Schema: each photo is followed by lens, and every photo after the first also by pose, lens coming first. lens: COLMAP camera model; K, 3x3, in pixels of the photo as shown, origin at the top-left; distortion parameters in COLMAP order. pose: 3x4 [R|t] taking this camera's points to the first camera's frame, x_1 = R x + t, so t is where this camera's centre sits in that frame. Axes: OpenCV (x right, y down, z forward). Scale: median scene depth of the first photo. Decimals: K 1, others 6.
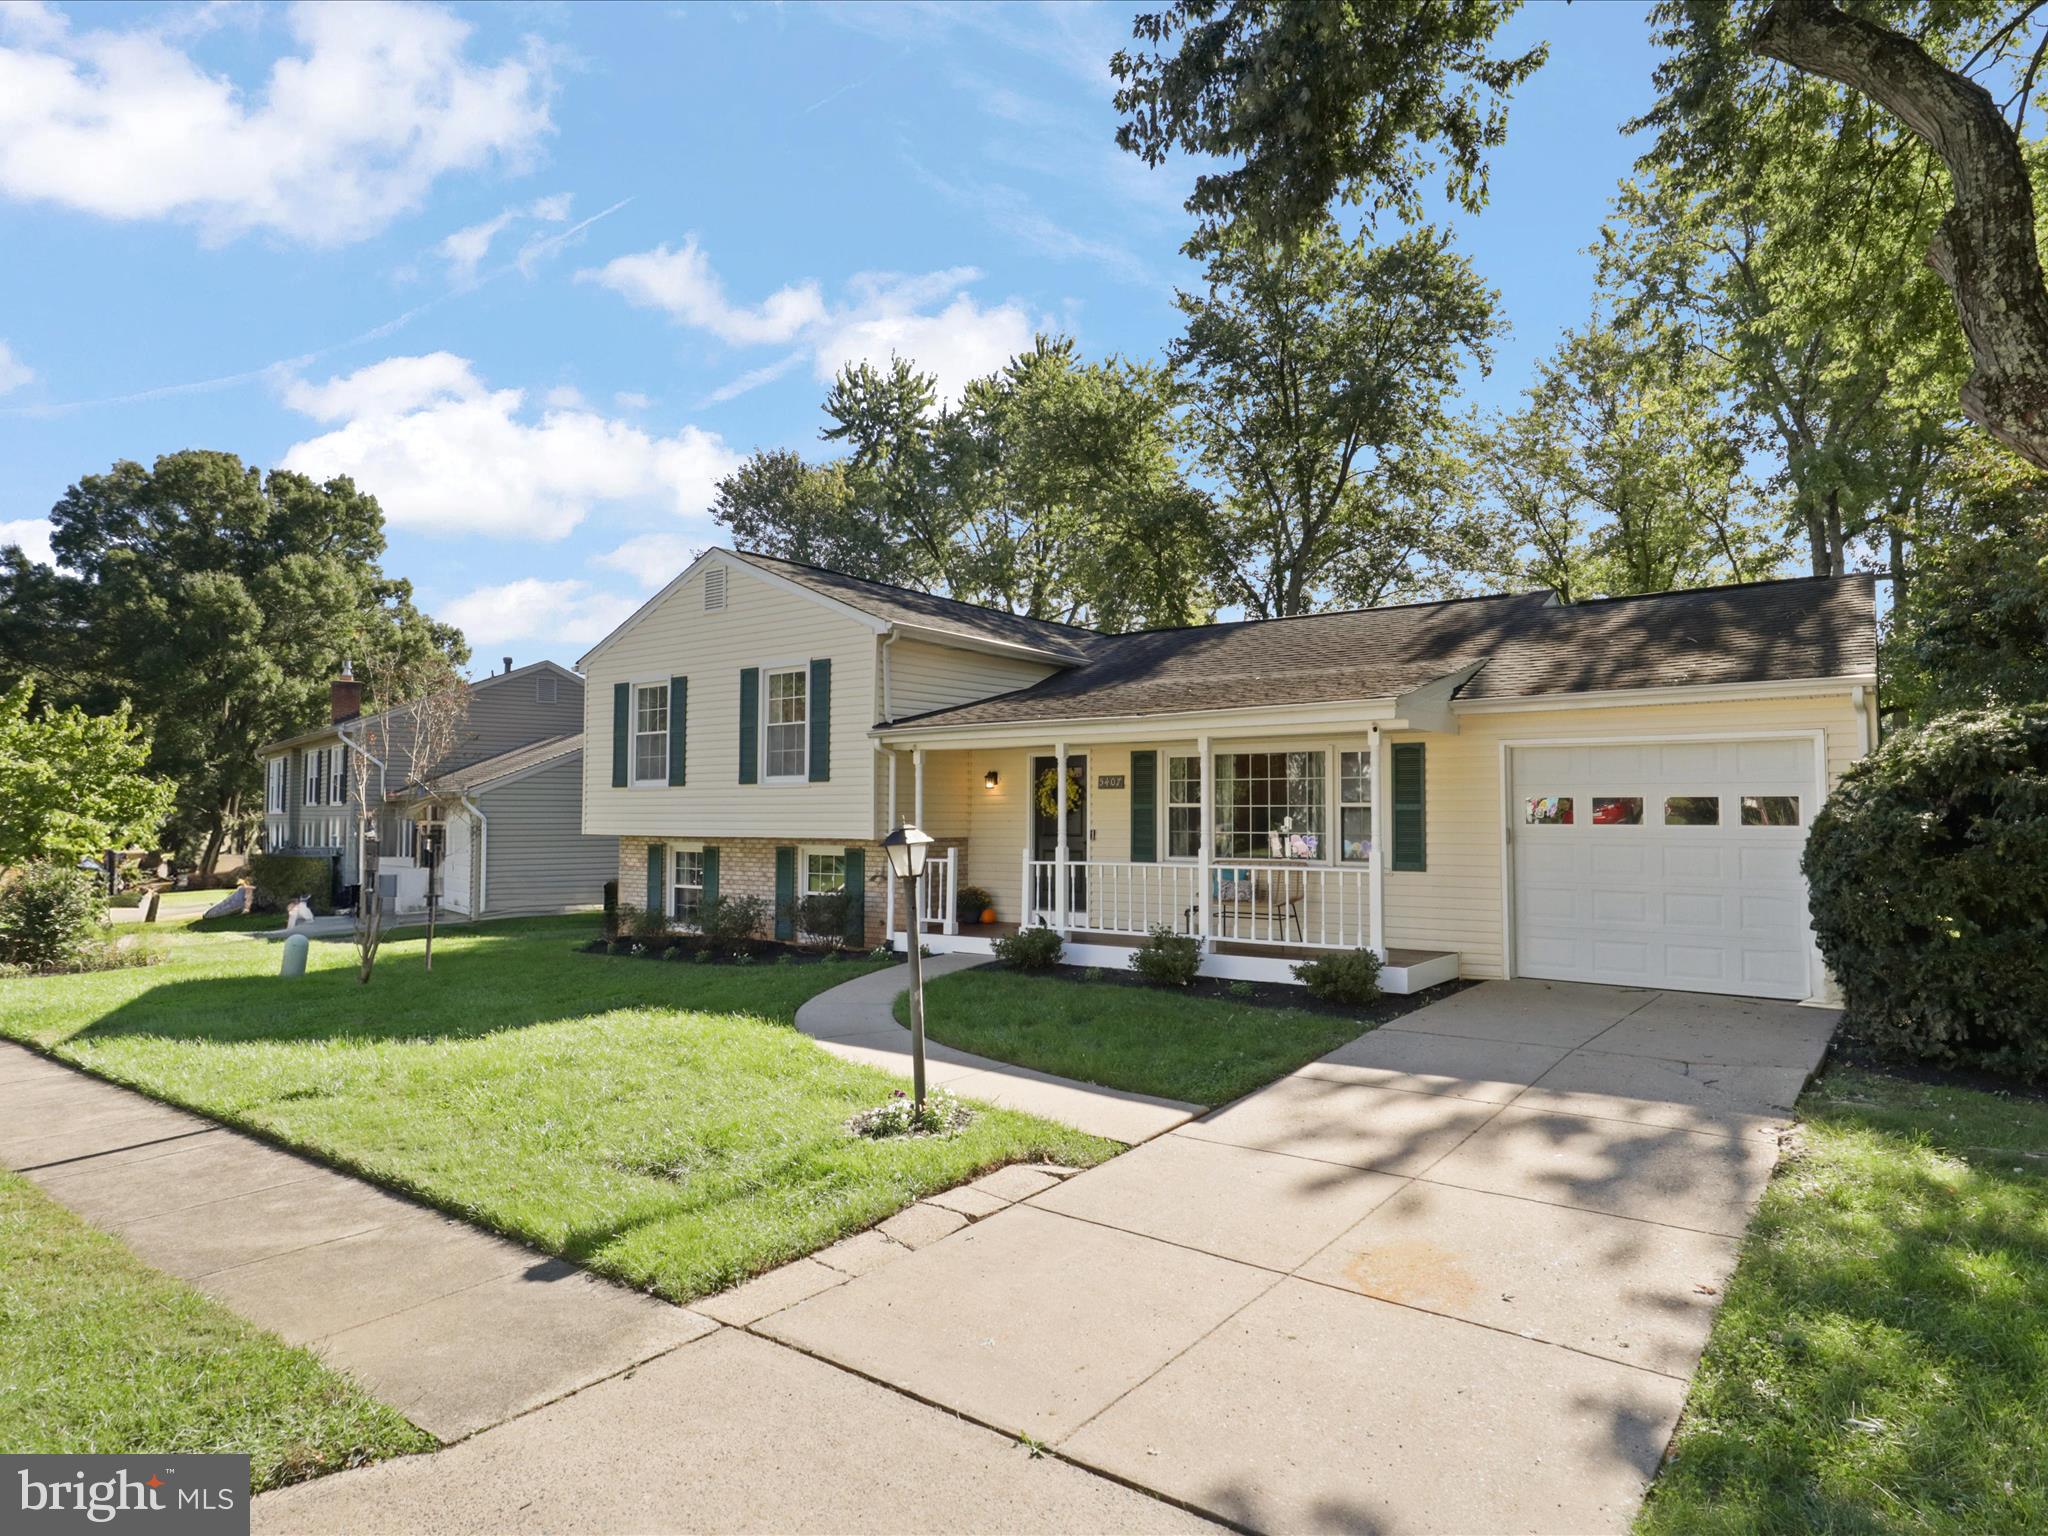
lens RADIAL K [[1369.2, 0, 1023.7], [0, 1369.2, 844.2], [0, 0, 1]] dist [-0.032428, 0.000481]
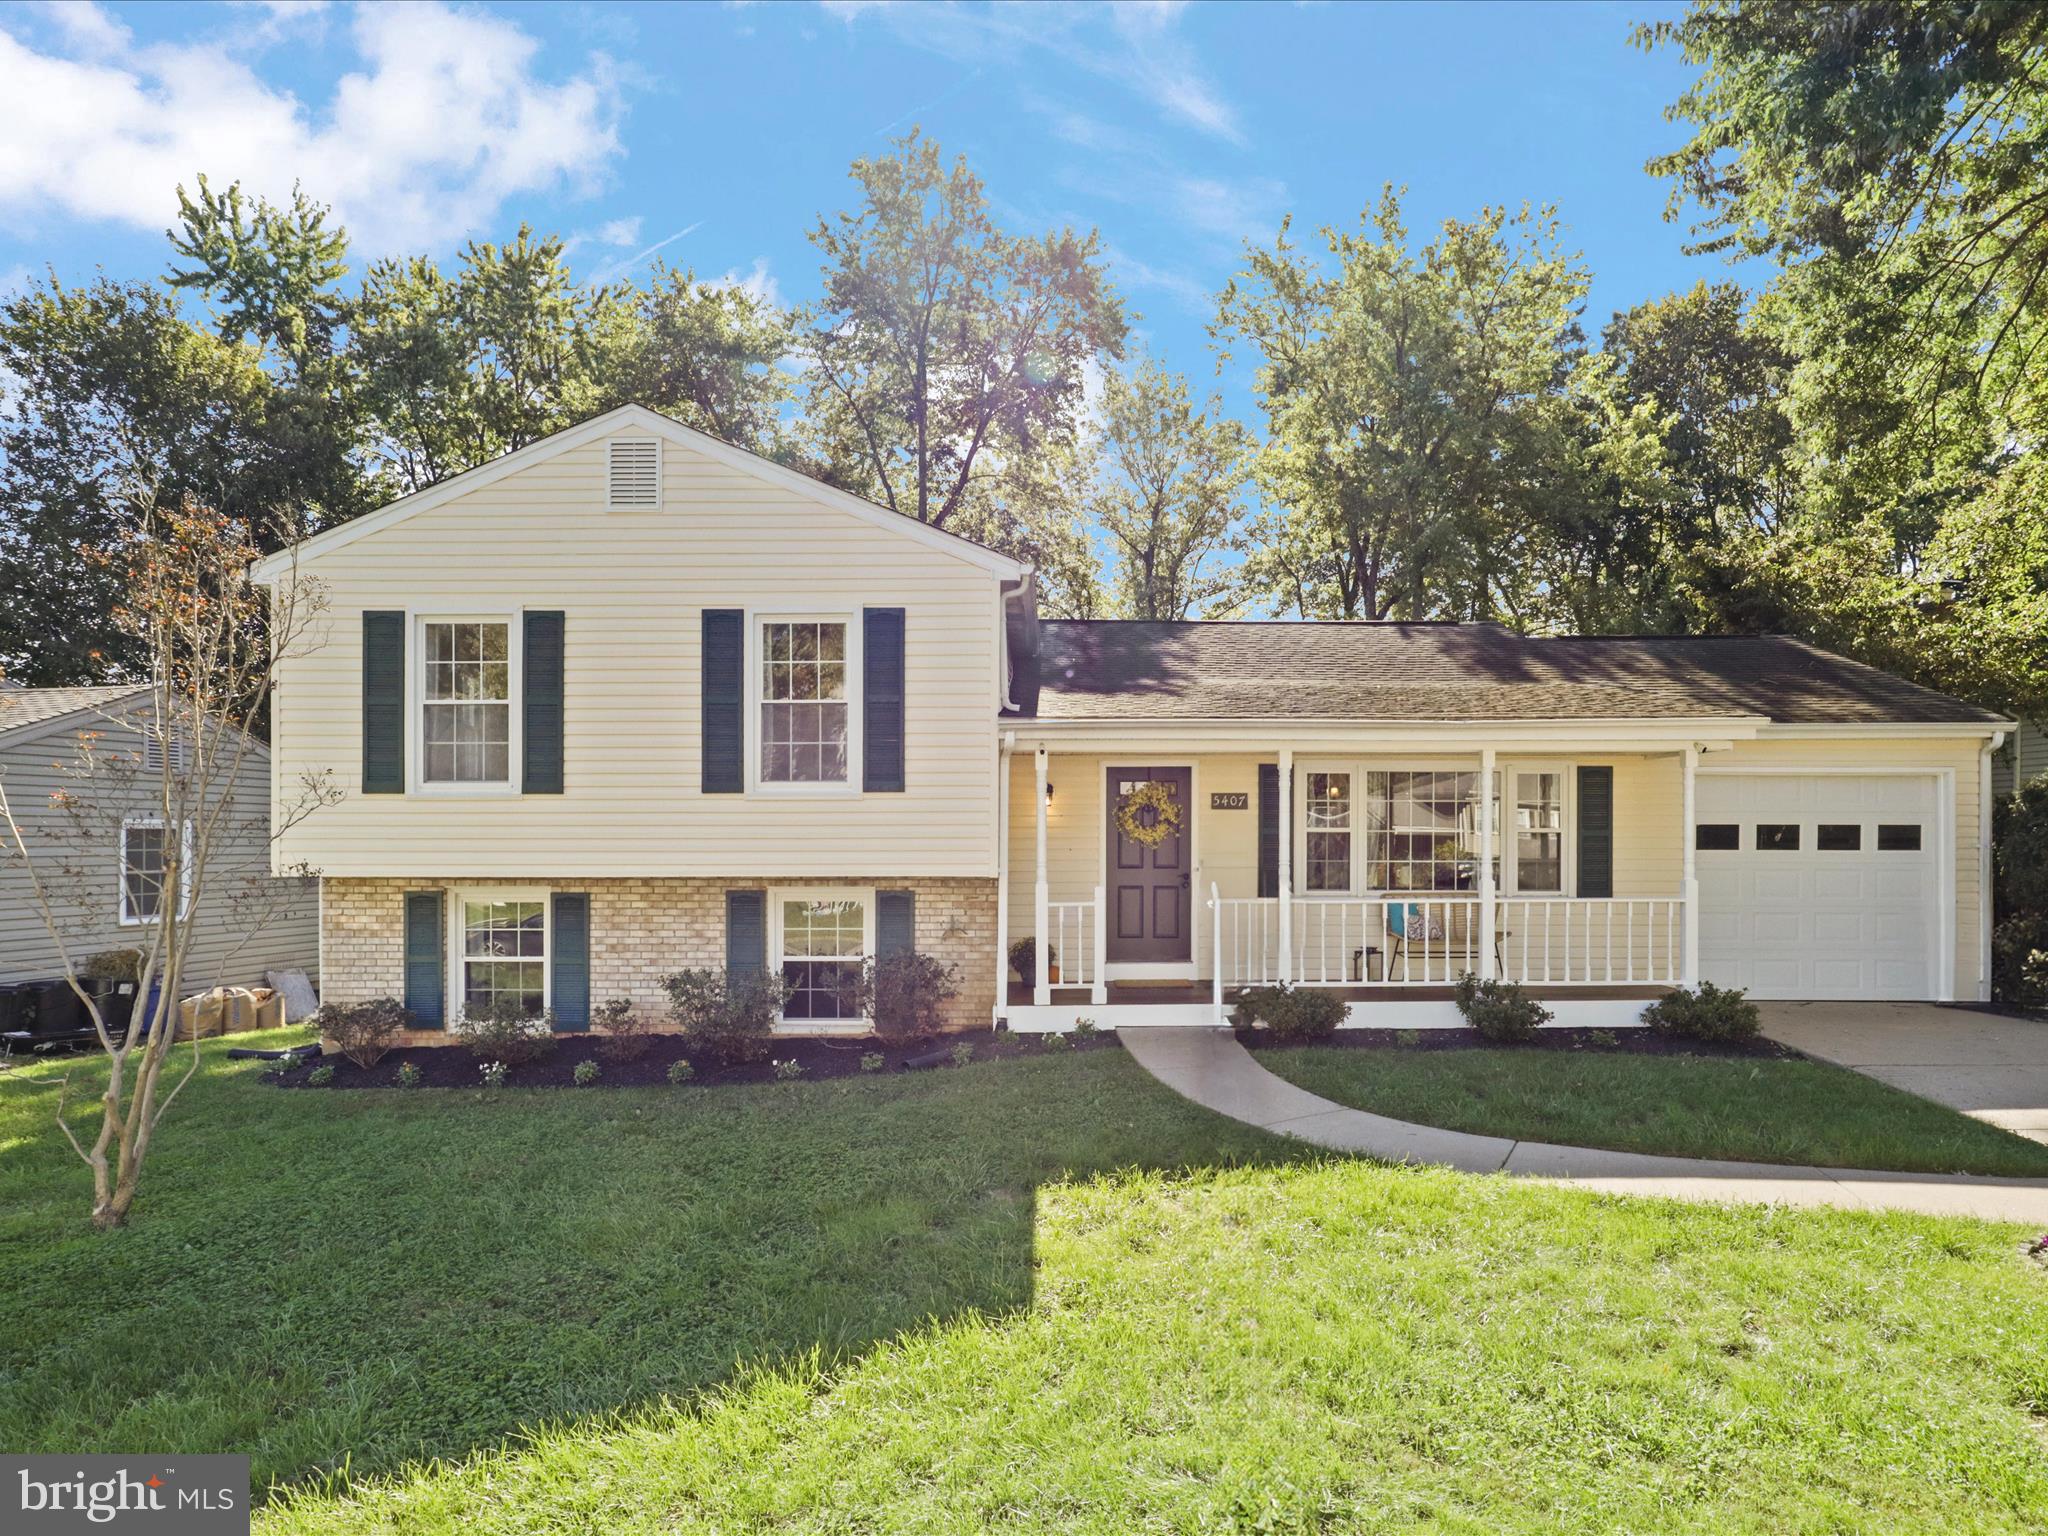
lens RADIAL K [[1369.2, 0, 1023.7], [0, 1369.2, 844.2], [0, 0, 1]] dist [-0.032428, 0.000481]
pose [[0.750165, 0.000463, 0.661251, -0.561797], [0.014985, 0.999731, -0.017699, -0.006976], [-0.661081, 0.023186, 0.749956, 0.473498]]
